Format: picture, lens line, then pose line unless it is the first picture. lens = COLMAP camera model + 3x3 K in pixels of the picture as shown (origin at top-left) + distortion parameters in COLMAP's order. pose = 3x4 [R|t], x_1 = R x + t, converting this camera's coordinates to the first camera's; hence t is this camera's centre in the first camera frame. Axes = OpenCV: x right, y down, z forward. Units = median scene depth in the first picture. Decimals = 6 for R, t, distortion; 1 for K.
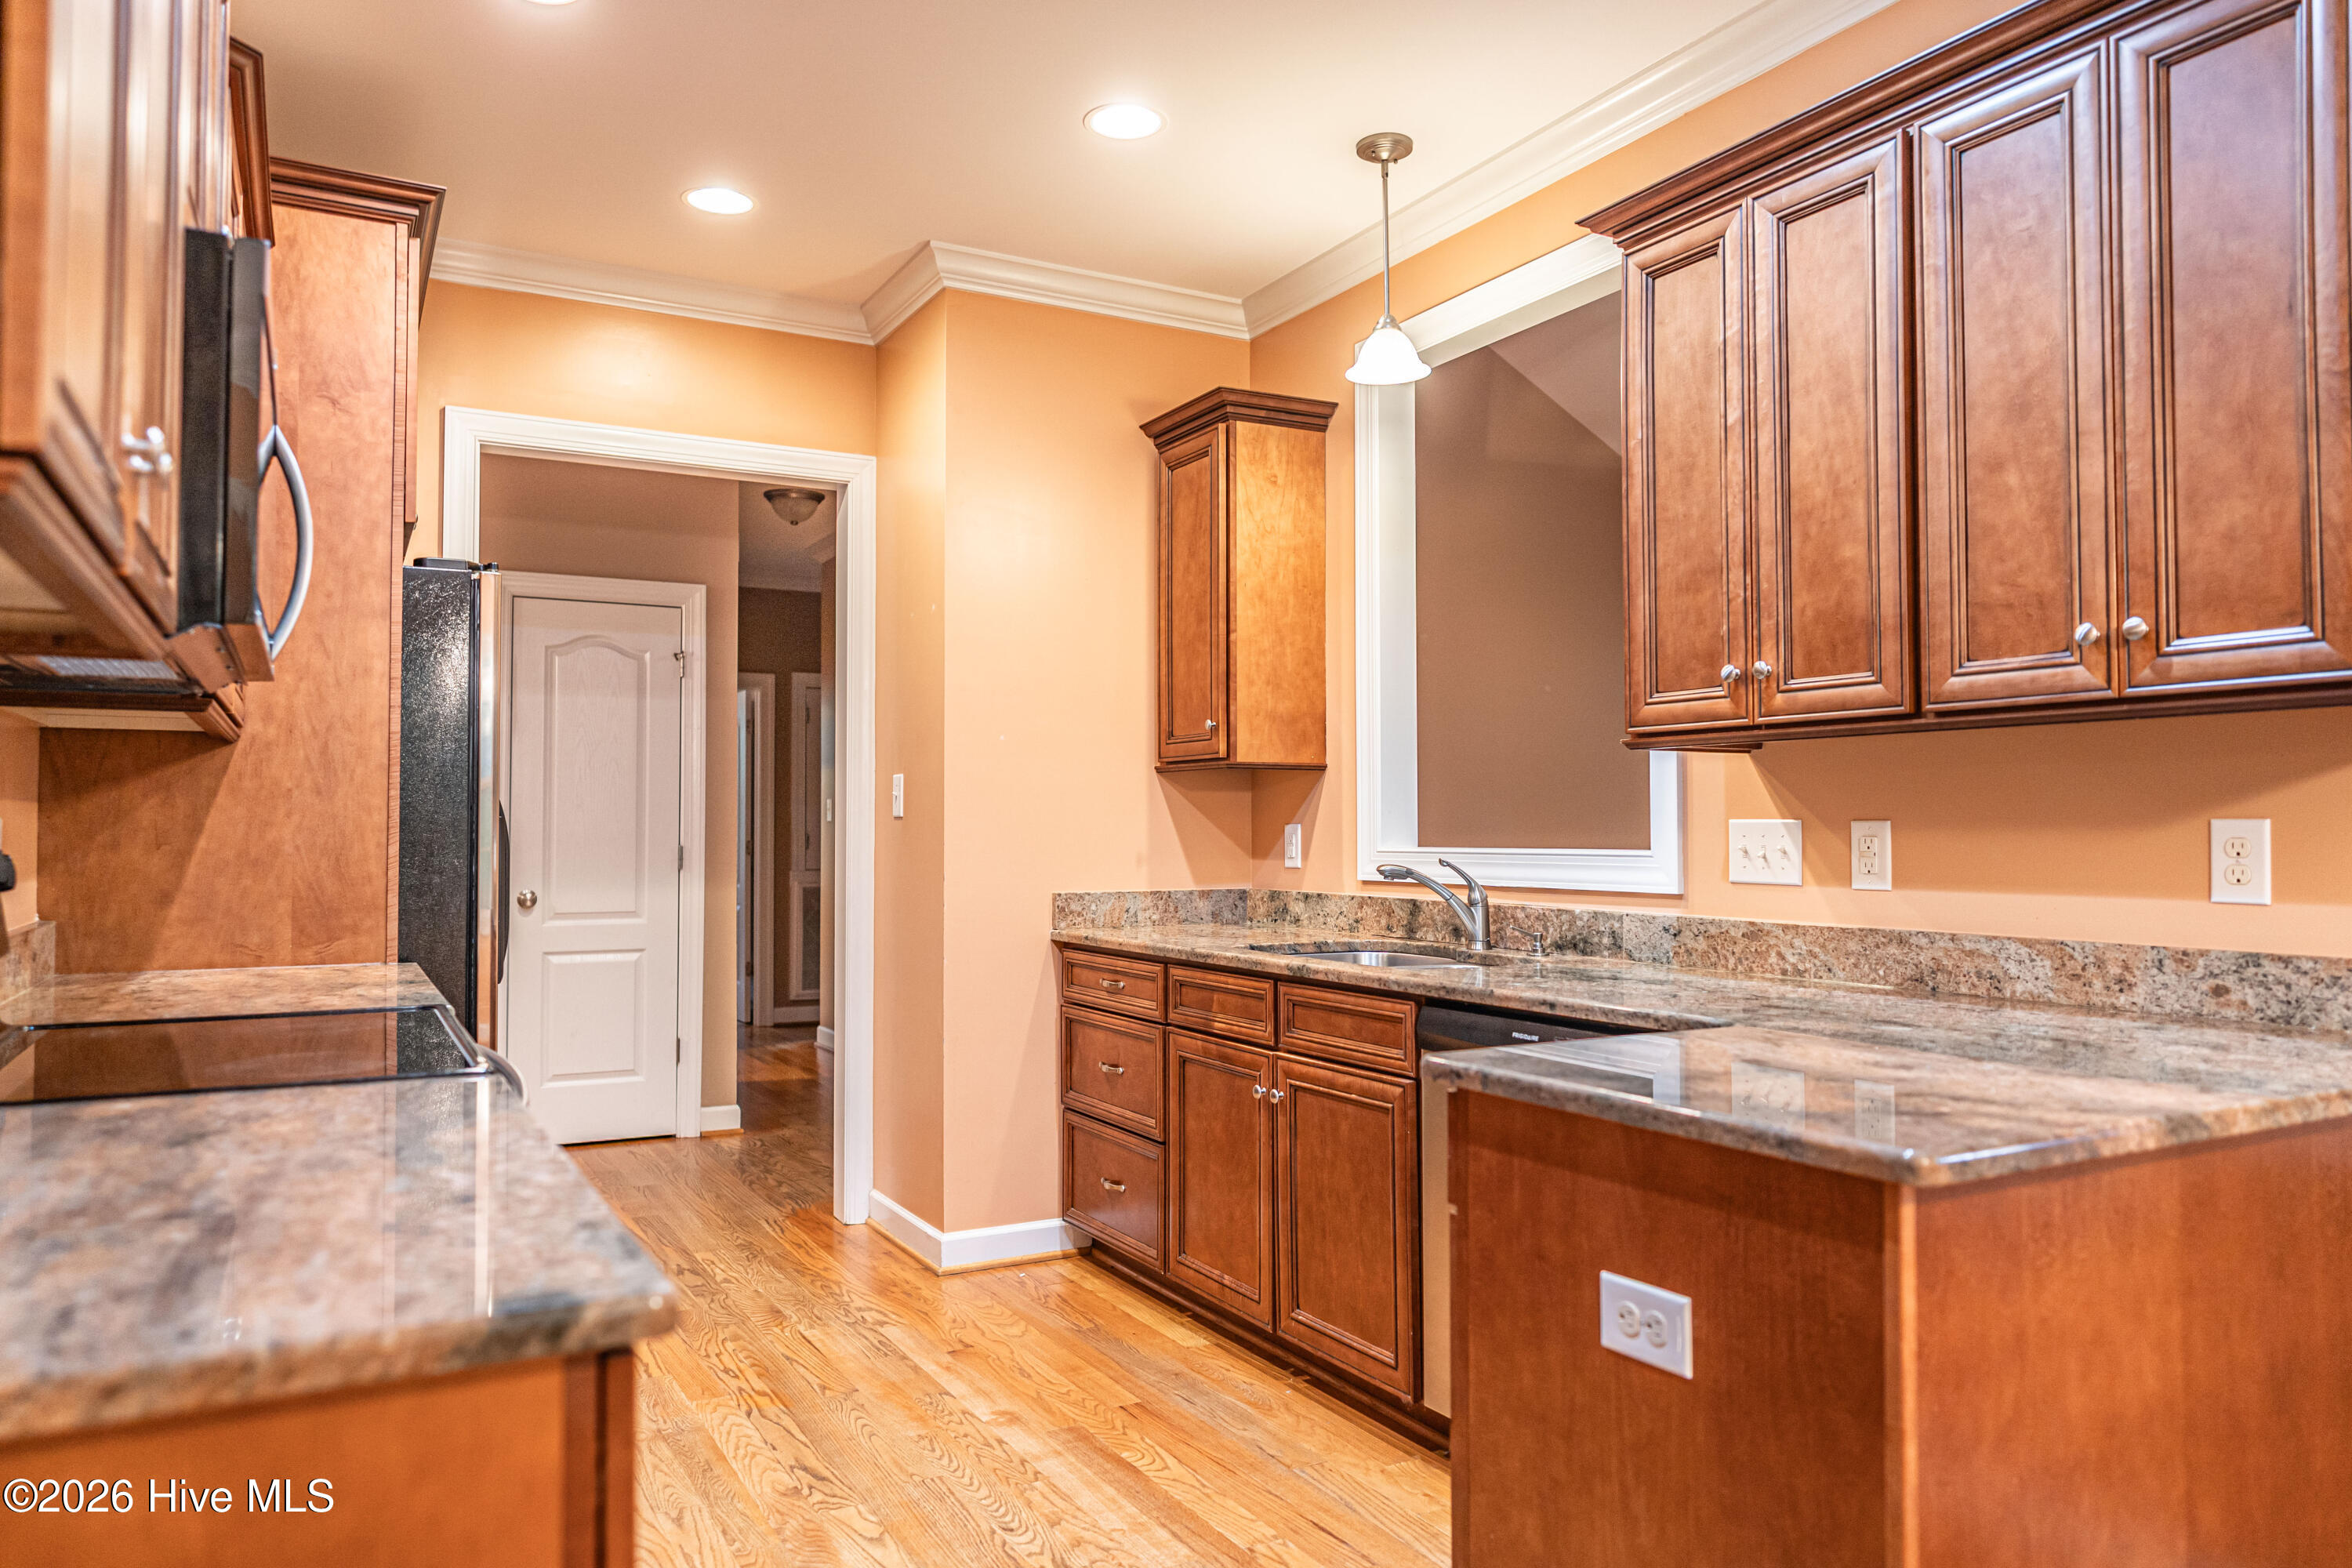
lens RADIAL K [[1569.0, 0, 1158.7], [0, 1569.0, 783.9], [0, 0, 1]] dist [0.003116, 0.002875]
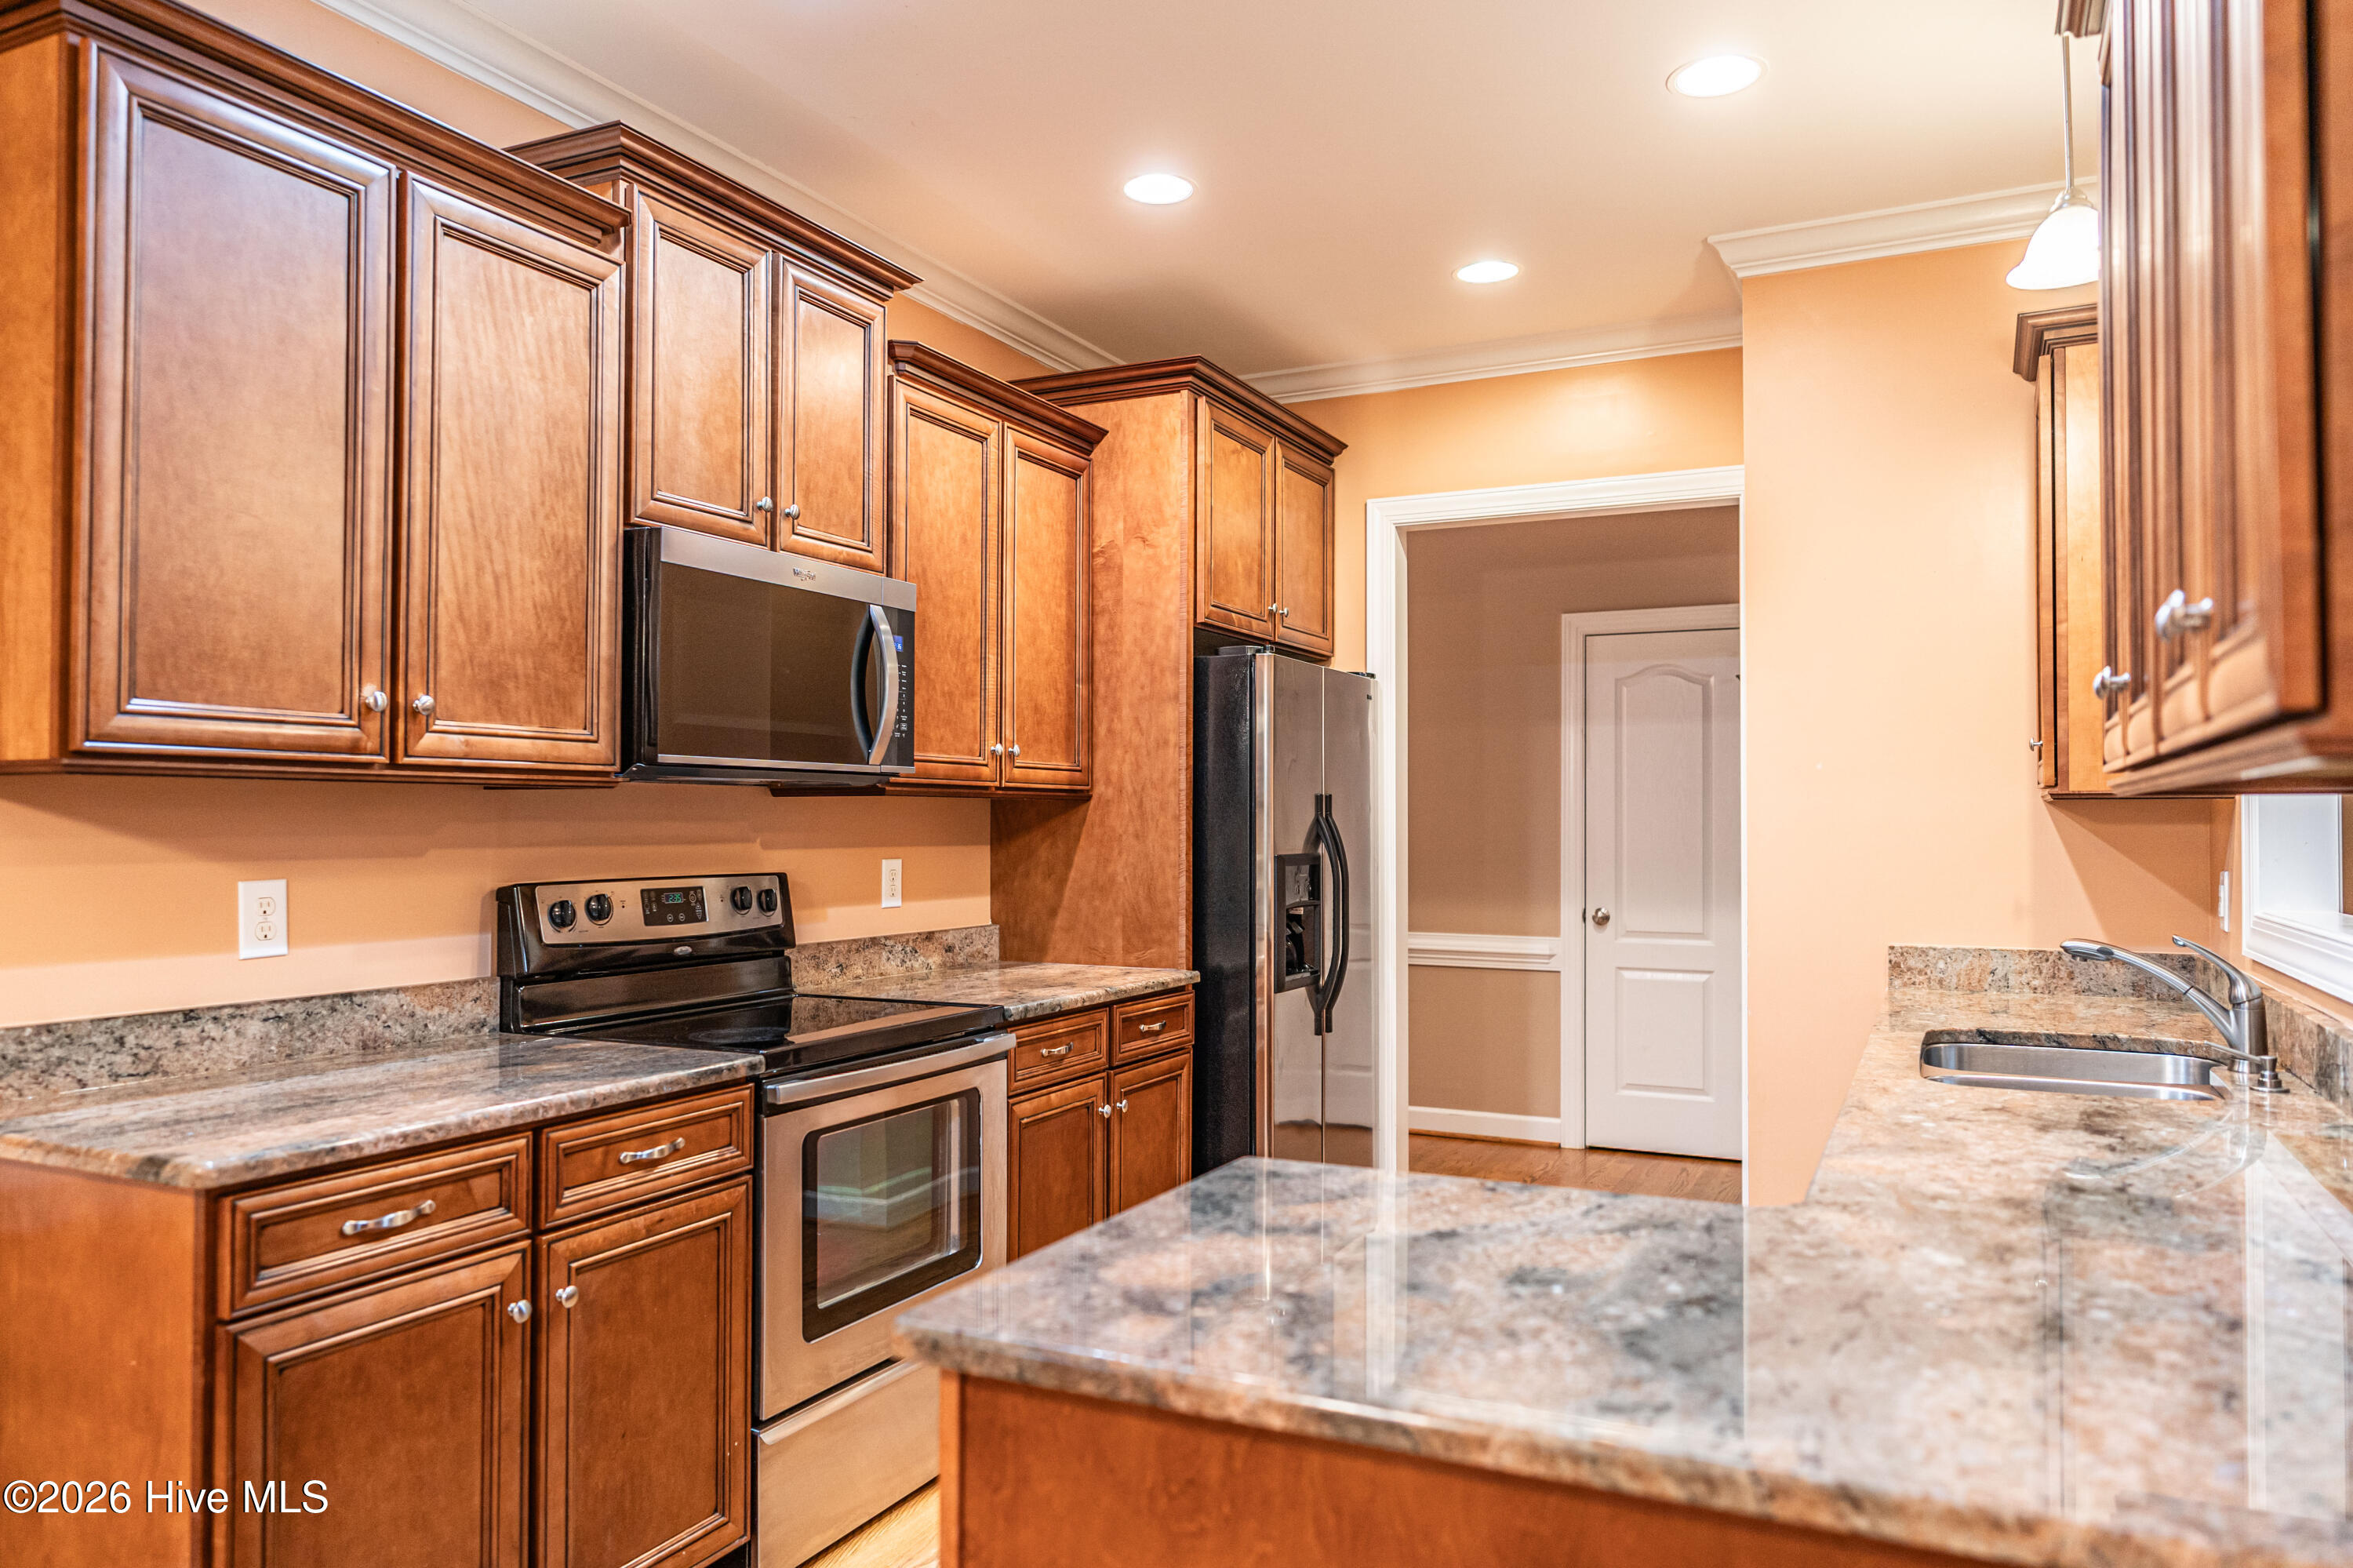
lens RADIAL K [[1569.7, 0, 1171.4], [0, 1569.7, 792.2], [0, 0, 1]] dist [0.003116, 0.002875]
pose [[0.578961, -0.015567, -0.815207, 0.564204], [0.022723, 0.999737, -0.002952, -0.027986], [0.815039, -0.016815, 0.579163, 0.257795]]
